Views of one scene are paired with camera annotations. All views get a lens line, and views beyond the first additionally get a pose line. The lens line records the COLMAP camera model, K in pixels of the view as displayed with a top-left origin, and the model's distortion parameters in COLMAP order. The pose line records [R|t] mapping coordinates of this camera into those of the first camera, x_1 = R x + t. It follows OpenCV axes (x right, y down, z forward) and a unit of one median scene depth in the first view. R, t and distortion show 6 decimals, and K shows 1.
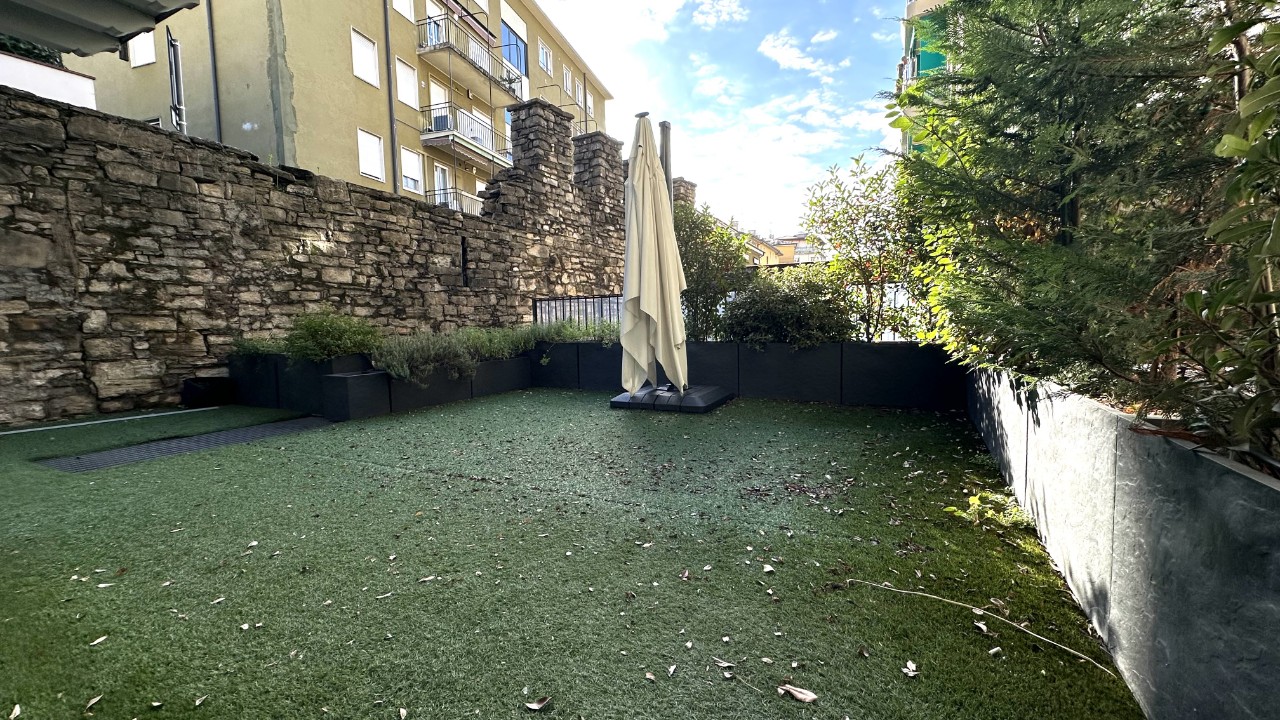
lens RADIAL K [[507.0, 0, 641.1], [0, 507.0, 365.3], [0, 0, 1]] dist [0.000542, 0.000712]
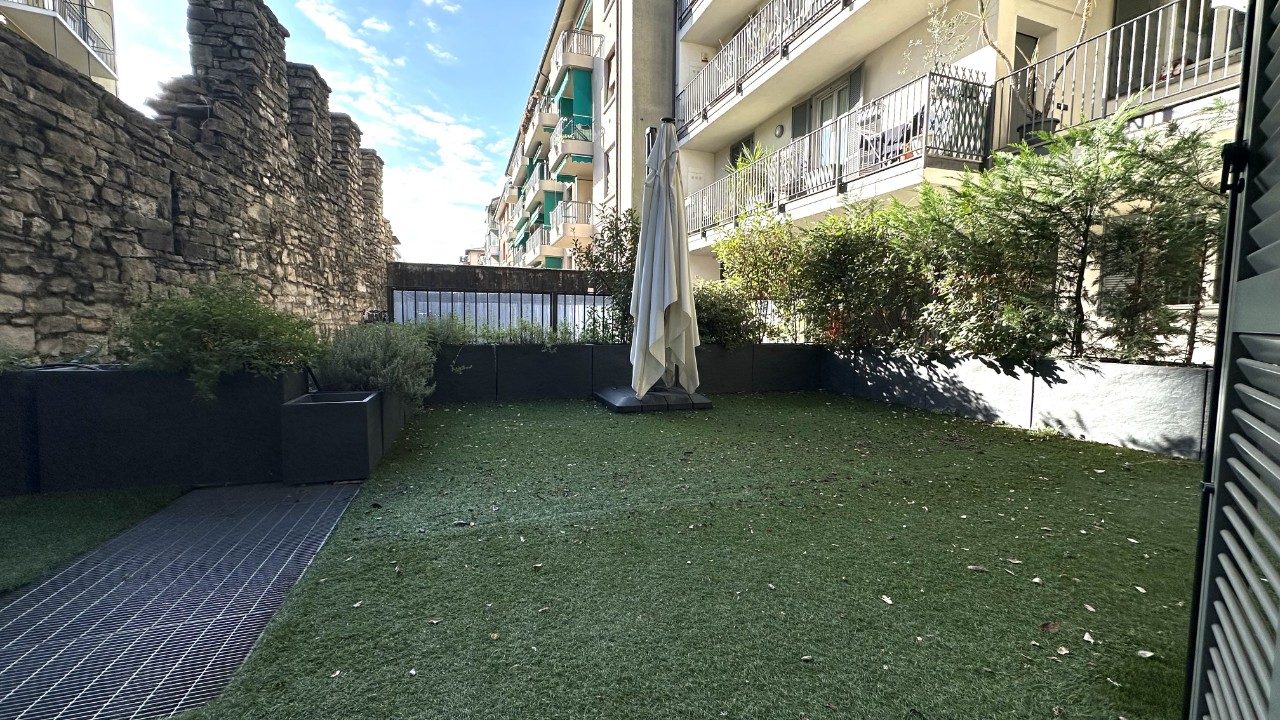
lens RADIAL K [[507.0, 0, 644.7], [0, 507.0, 359.6], [0, 0, 1]] dist [0.000542, 0.000712]
pose [[0.685544, -0.025747, 0.727576, -0.420248], [0.039233, 0.999229, -0.001606, -0.007025], [-0.726973, 0.029646, 0.686026, 0.188950]]
